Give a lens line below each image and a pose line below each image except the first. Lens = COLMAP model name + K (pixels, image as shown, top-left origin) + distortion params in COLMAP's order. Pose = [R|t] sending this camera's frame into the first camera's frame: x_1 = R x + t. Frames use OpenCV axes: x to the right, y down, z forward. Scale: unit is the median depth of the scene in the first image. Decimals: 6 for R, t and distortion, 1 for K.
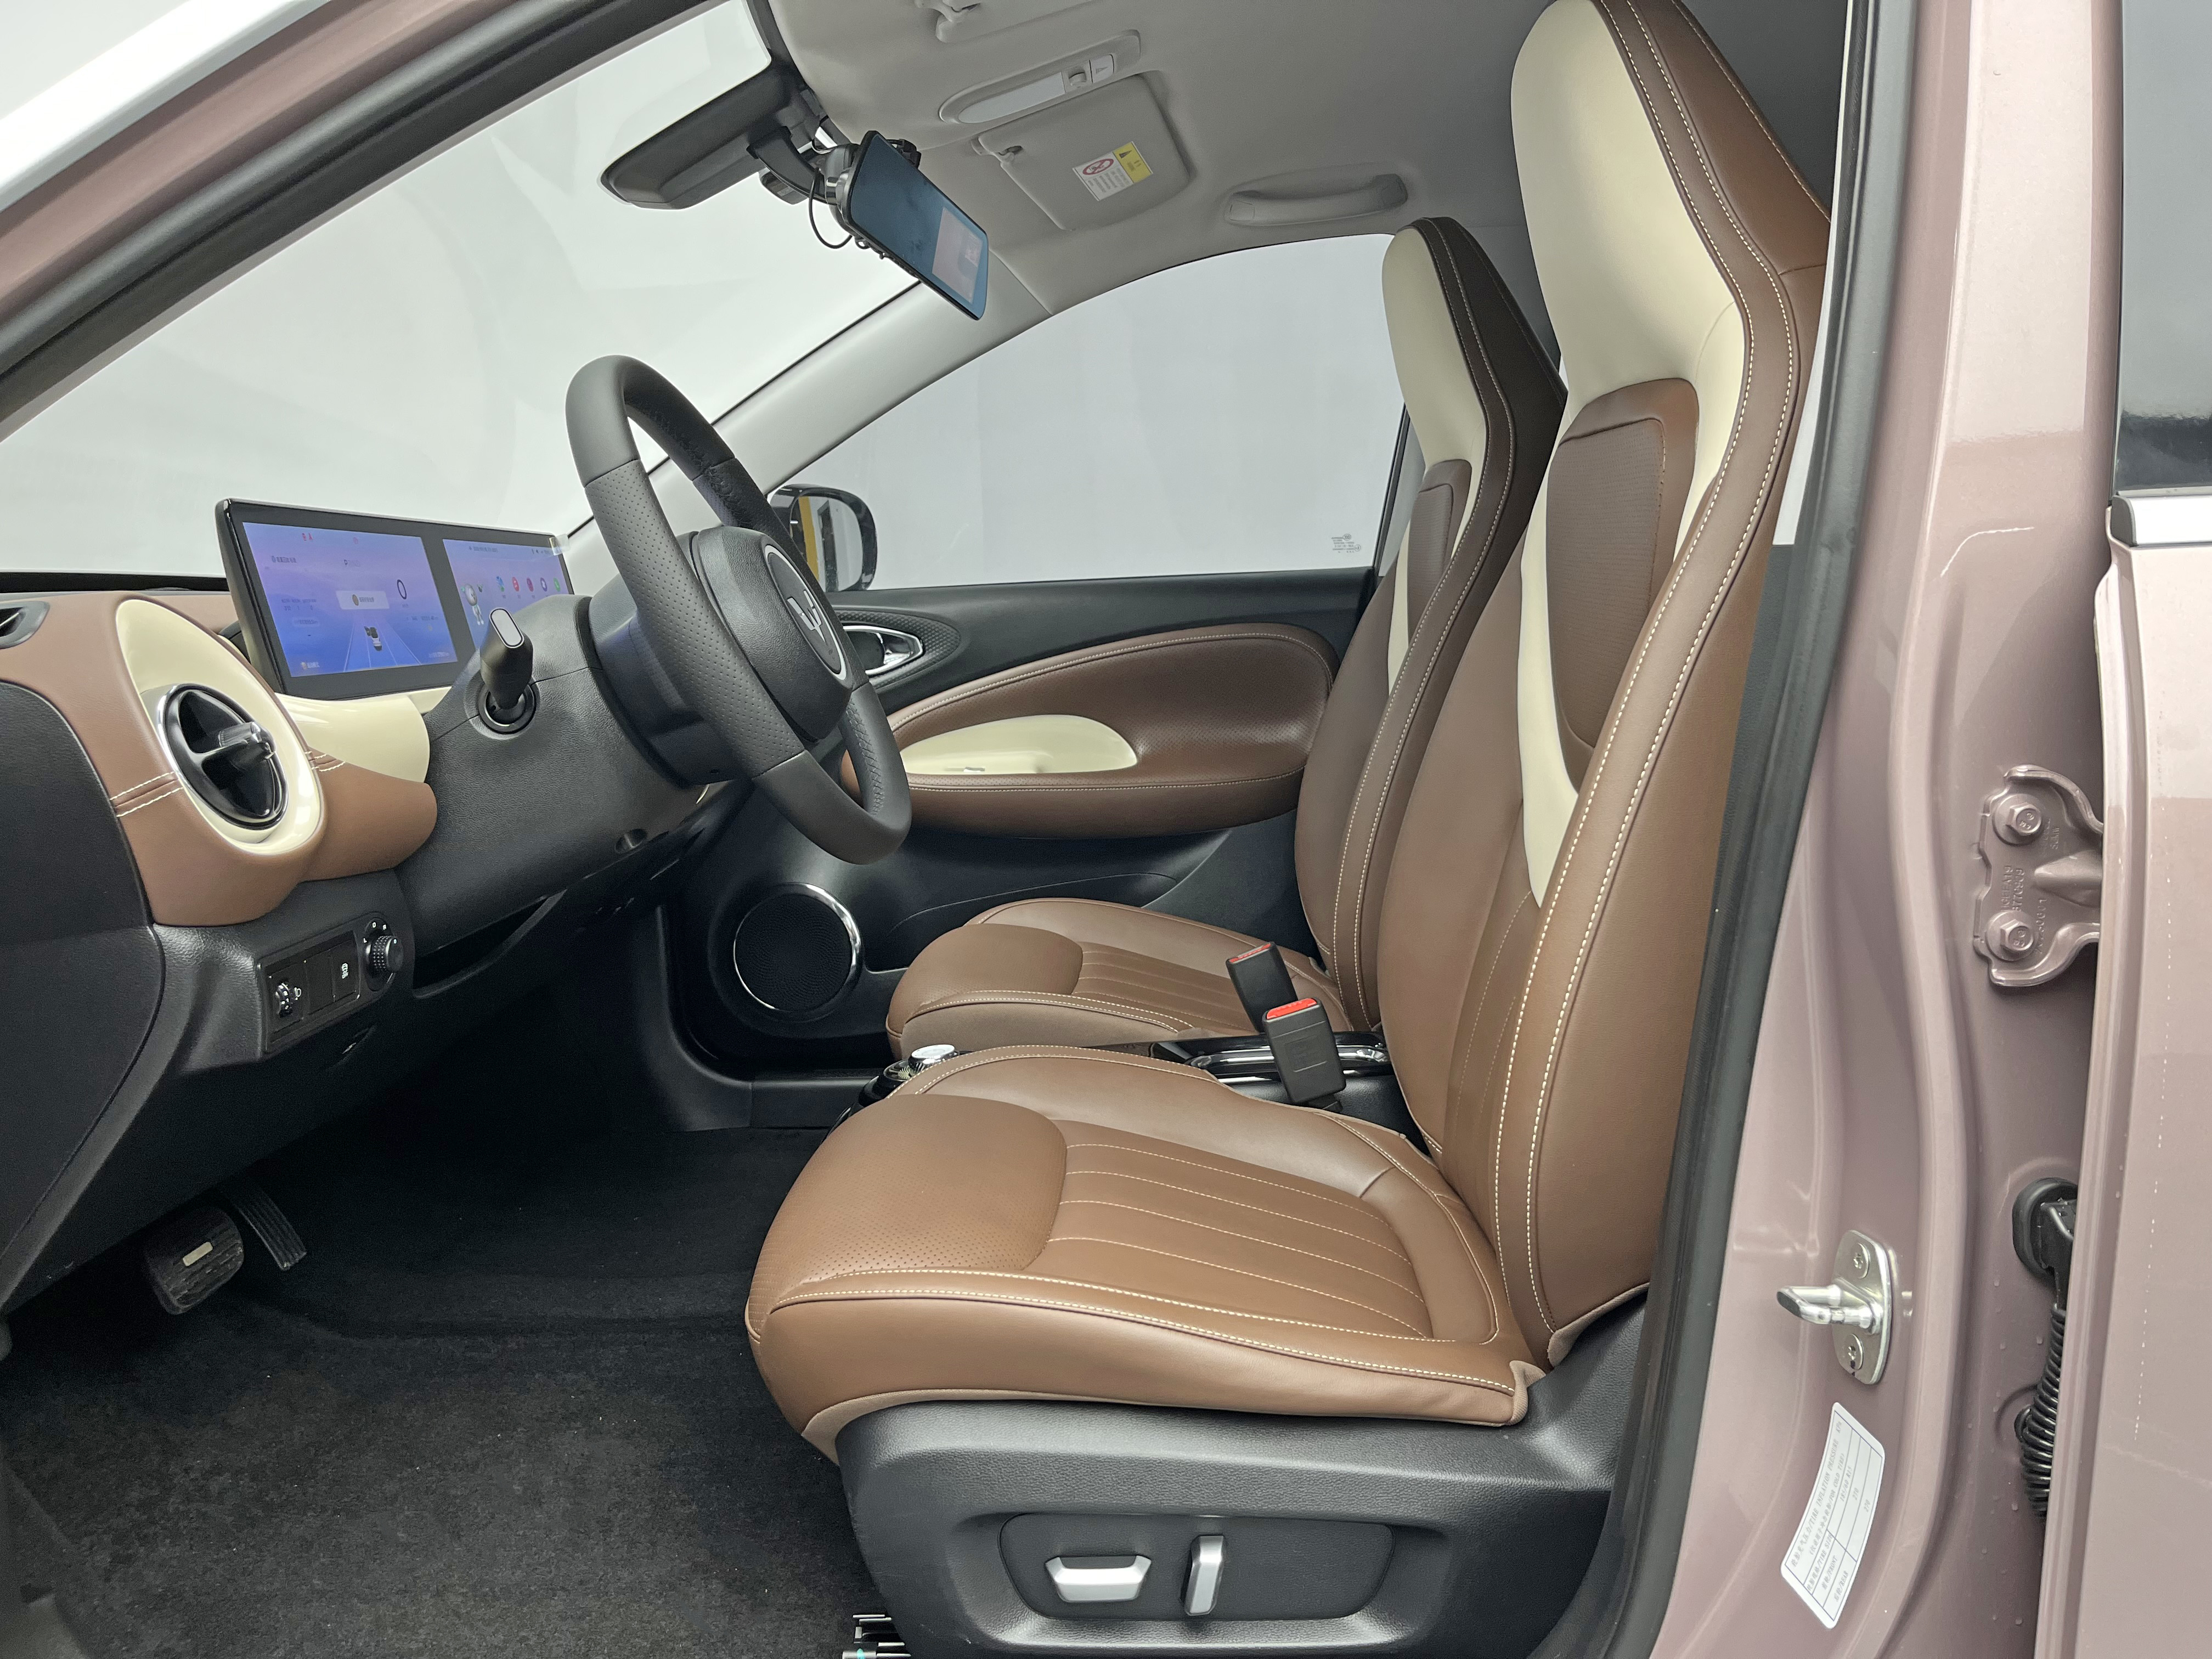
lens RADIAL K [[1640.2, 0, 1104.2], [0, 1640.2, 865.0], [0, 0, 1]] dist [0.052778, -0.001506]
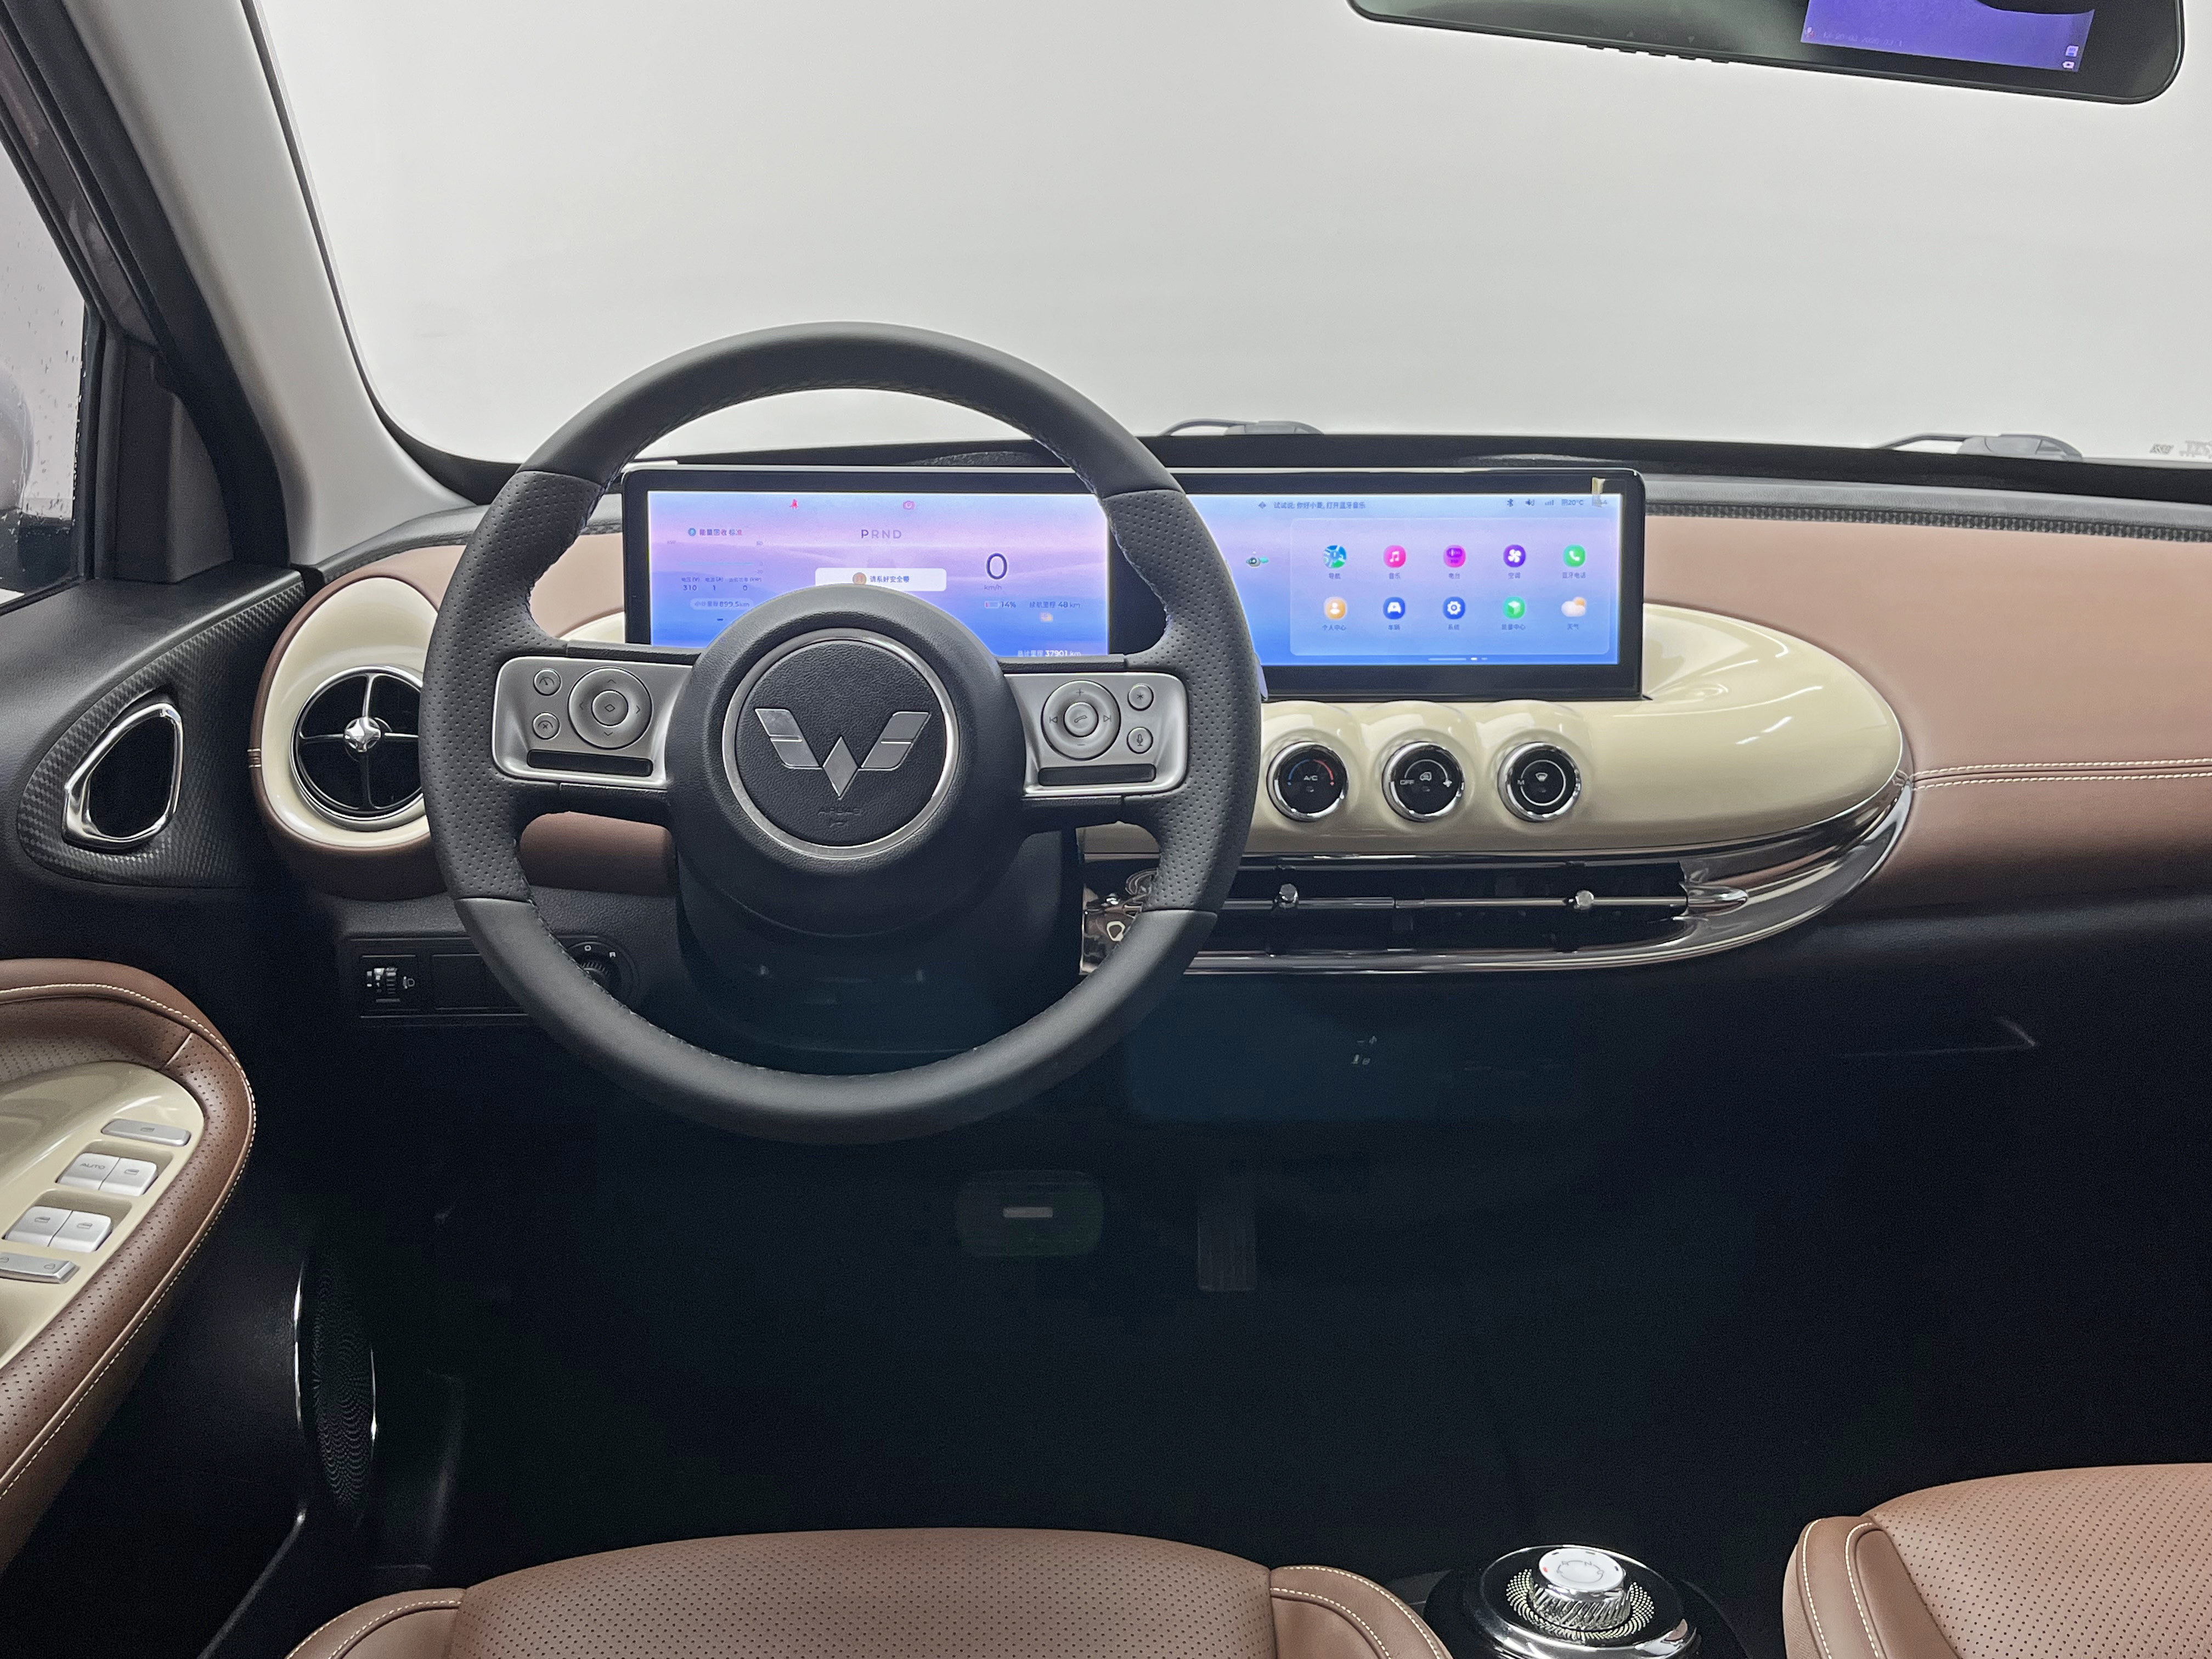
lens RADIAL K [[2214.1, 0, 1106.0], [0, 2214.1, 829.5], [0, 0, 1]] dist [0.147854, -0.413374]
pose [[0.072756, 0.315291, -0.946202, 0.680447], [-0.174548, 0.938100, 0.299169, -0.416892], [0.981957, 0.143391, 0.123285, 1.057634]]
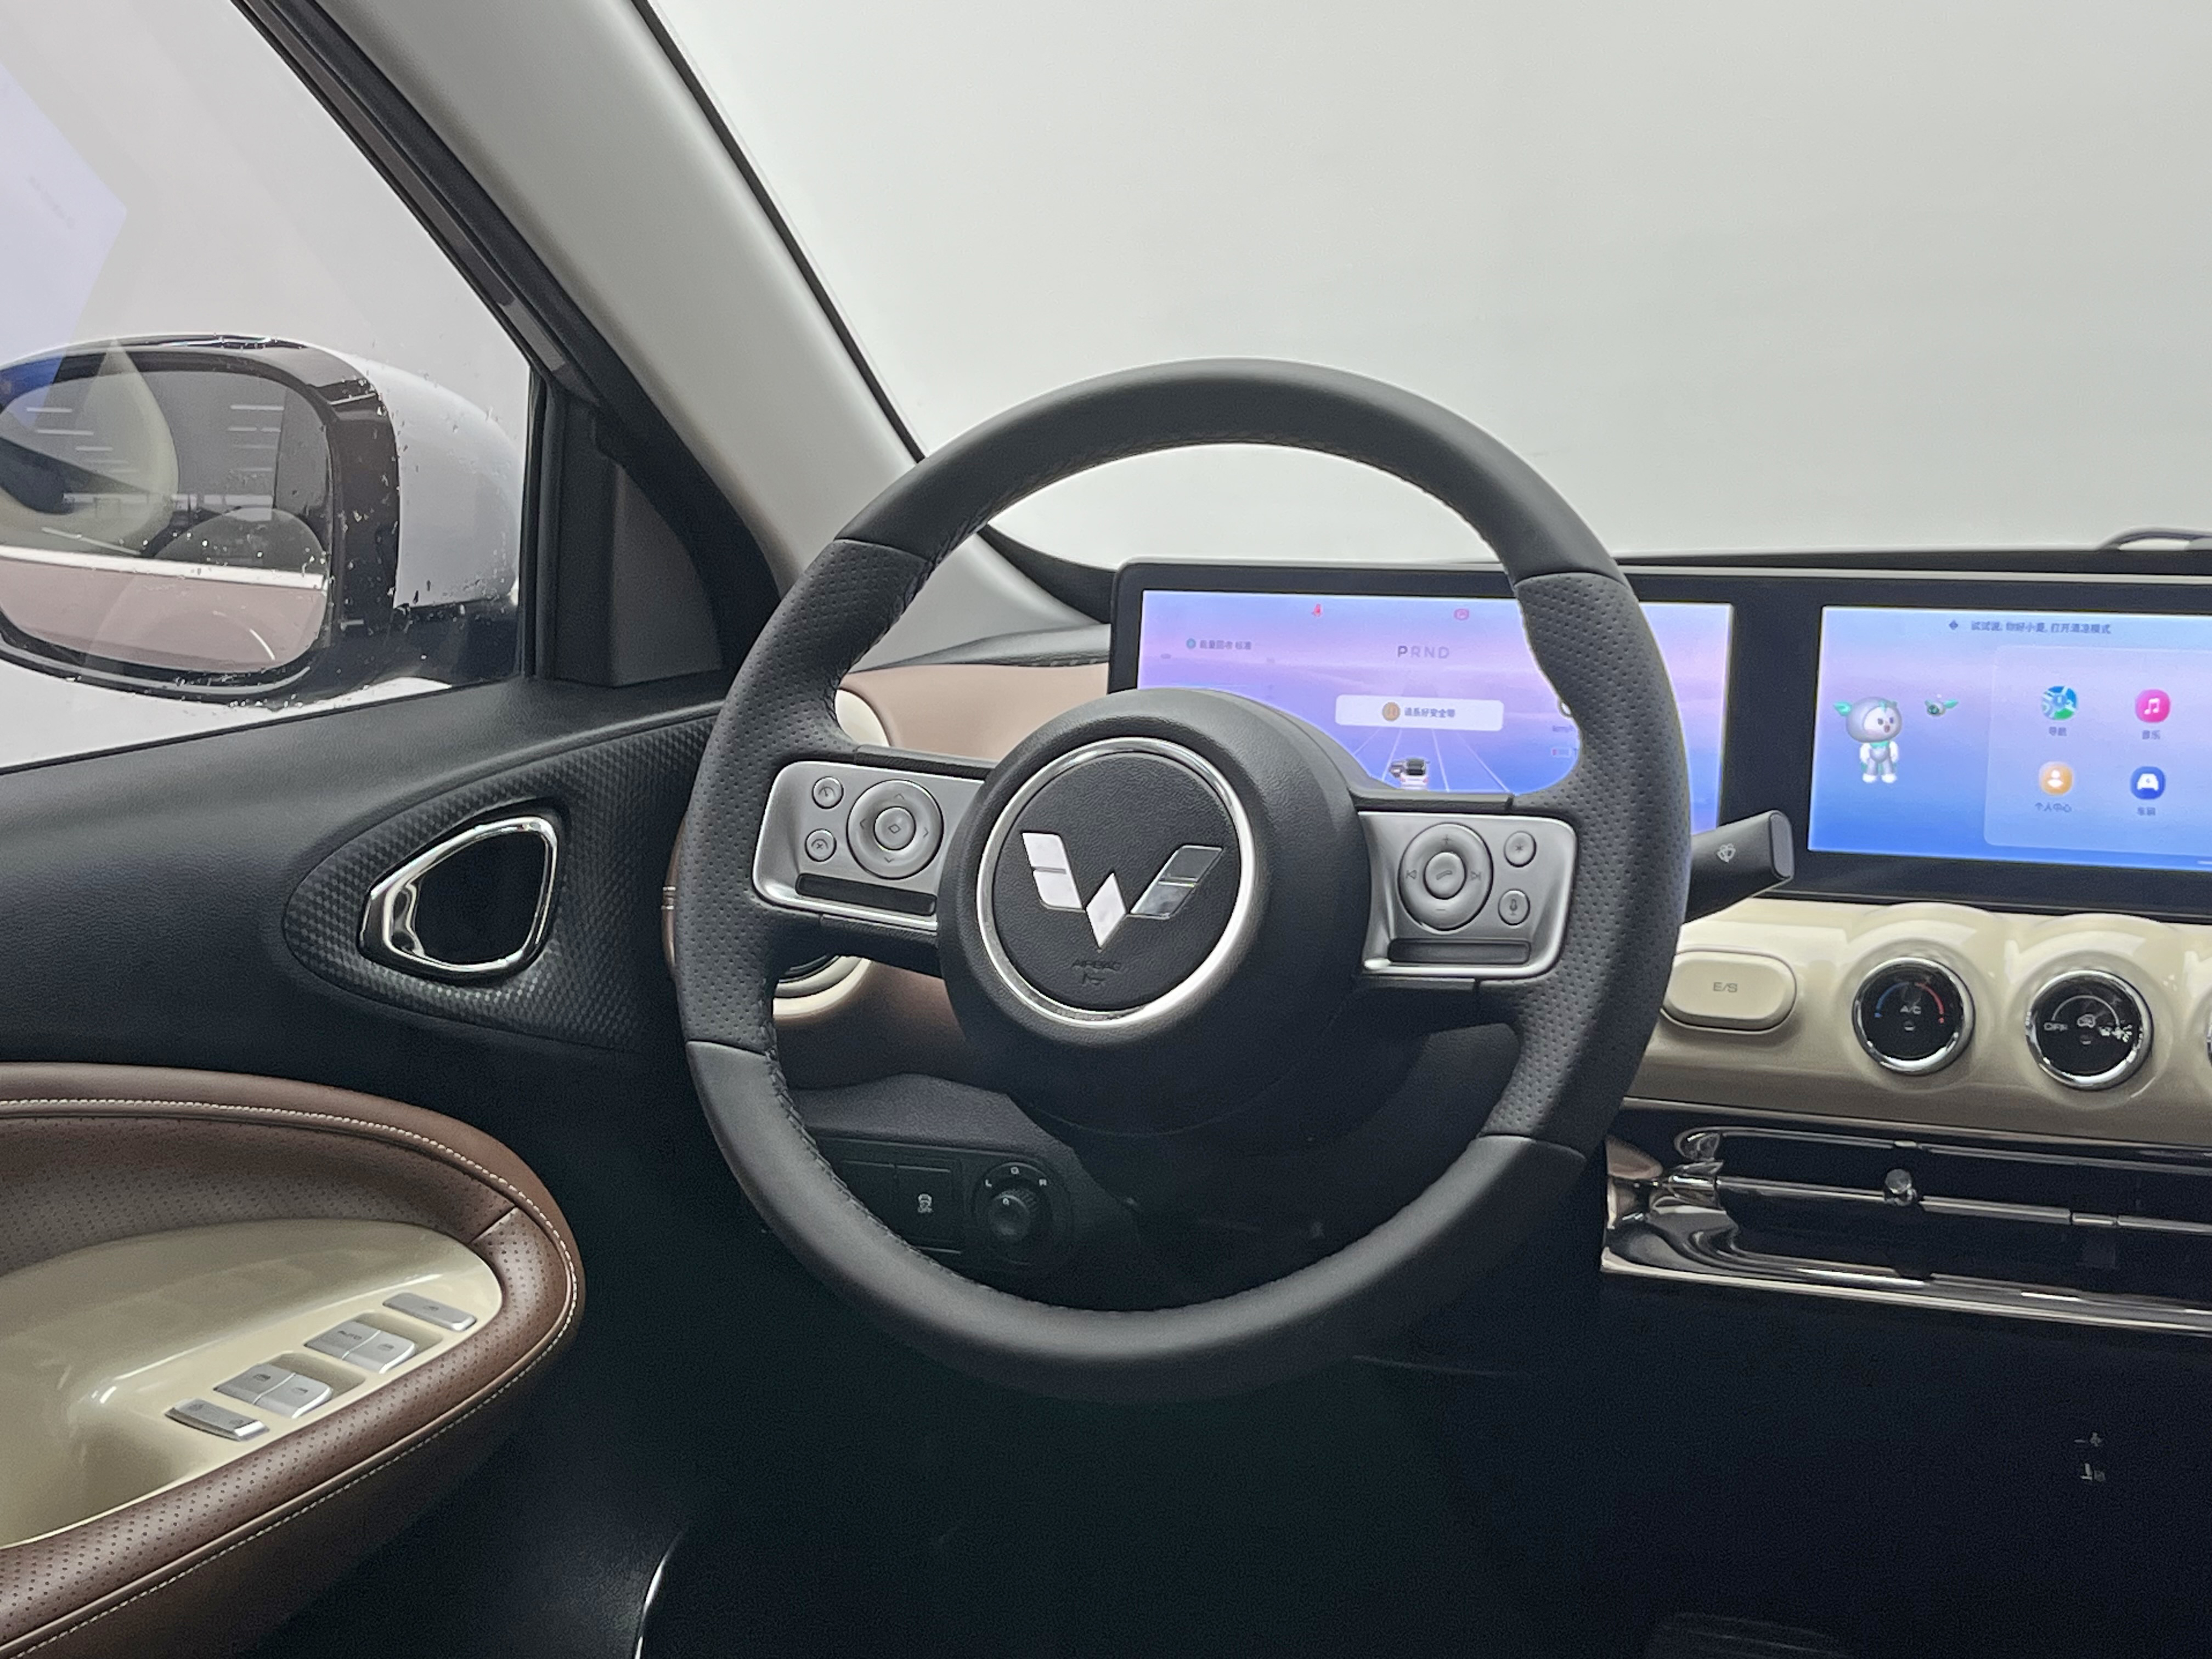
lens RADIAL K [[3492.0, 0, 1106.0], [0, 3492.0, 829.5], [0, 0, 1]] dist [0.206947, -1.062611]
pose [[-0.386588, 0.195192, -0.901360, 0.808484], [-0.118066, 0.958830, 0.258275, -0.463797], [0.914664, 0.206266, -0.347627, 1.437892]]
